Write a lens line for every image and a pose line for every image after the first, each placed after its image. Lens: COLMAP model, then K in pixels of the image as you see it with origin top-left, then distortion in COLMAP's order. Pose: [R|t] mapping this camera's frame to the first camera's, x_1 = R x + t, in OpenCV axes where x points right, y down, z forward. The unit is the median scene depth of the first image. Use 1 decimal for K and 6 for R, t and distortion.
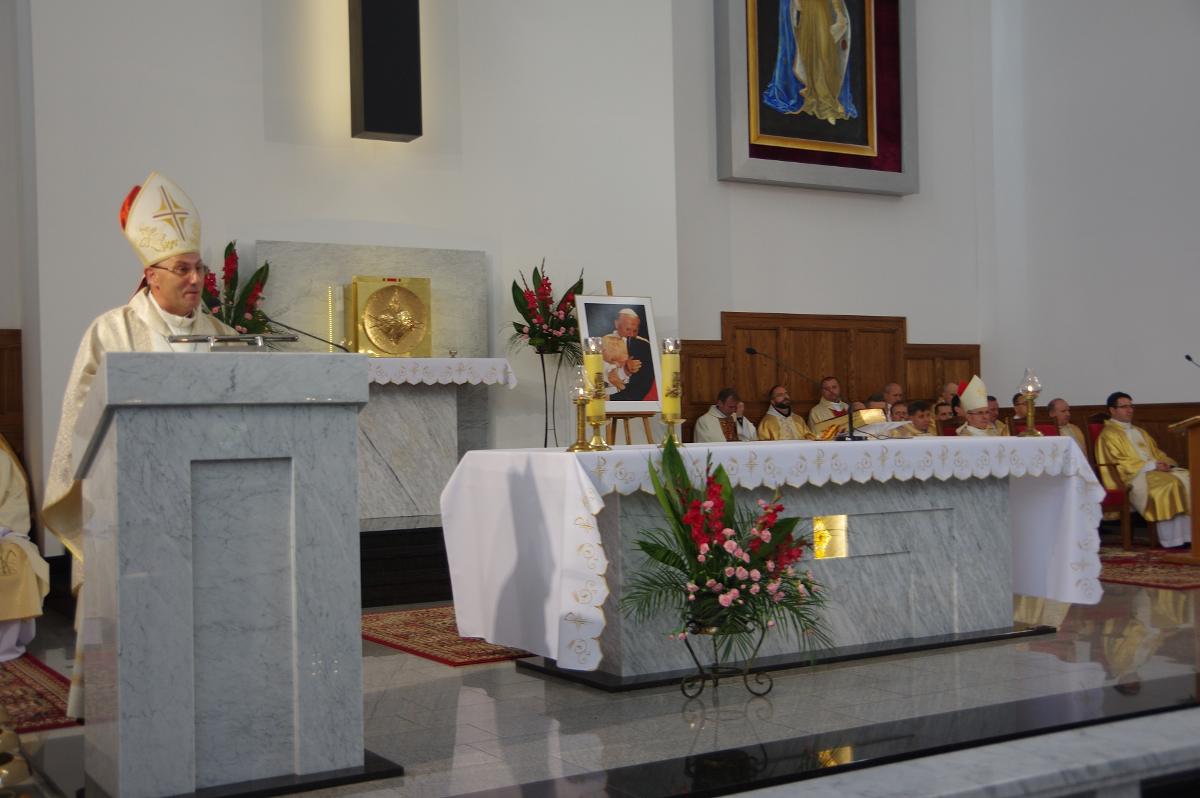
lens RADIAL K [[1426.4, 0, 605.2], [0, 1426.4, 395.9], [0, 0, 1]] dist [0.050313, 0.000000]
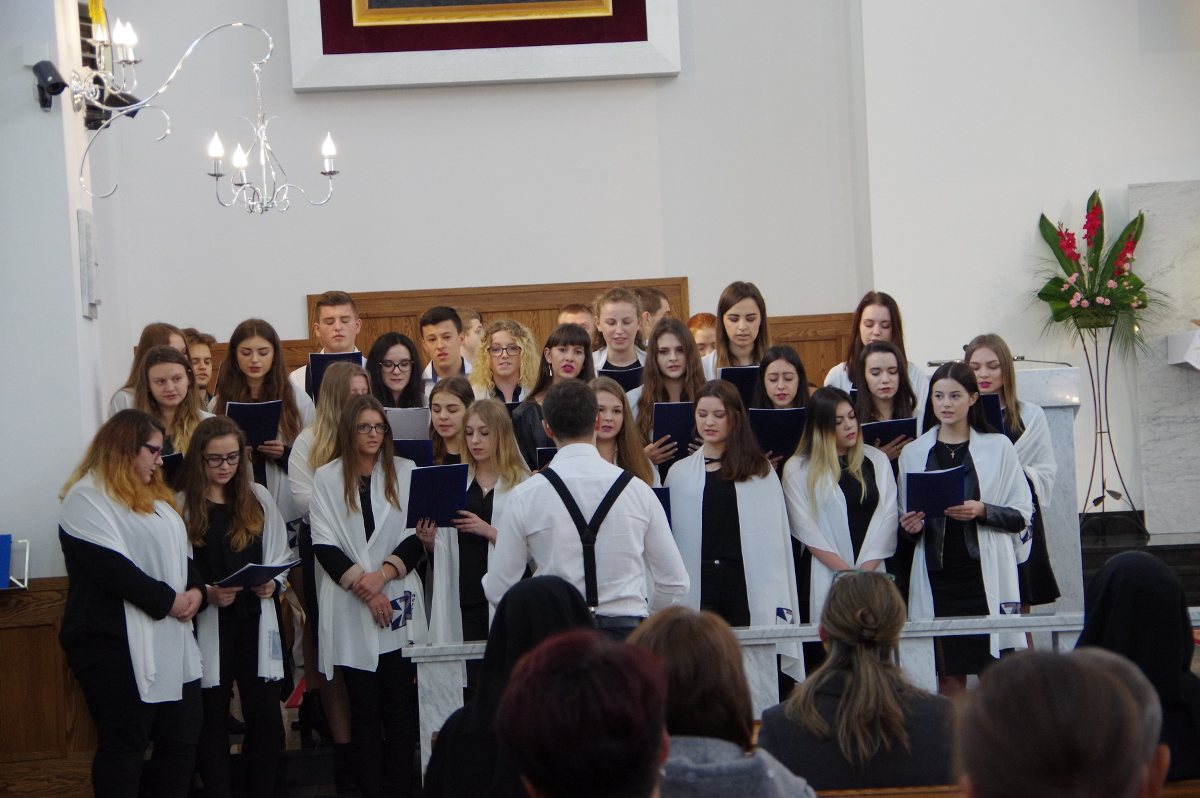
lens RADIAL K [[3100.1, 0, 599.7], [0, 3100.1, 398.9], [0, 0, 1]] dist [0.113632, 0.000000]
pose [[0.882676, -0.020785, -0.469522, 0.318055], [0.030373, 0.999456, 0.012856, -0.020800], [0.469000, -0.025609, 0.882827, -0.696450]]
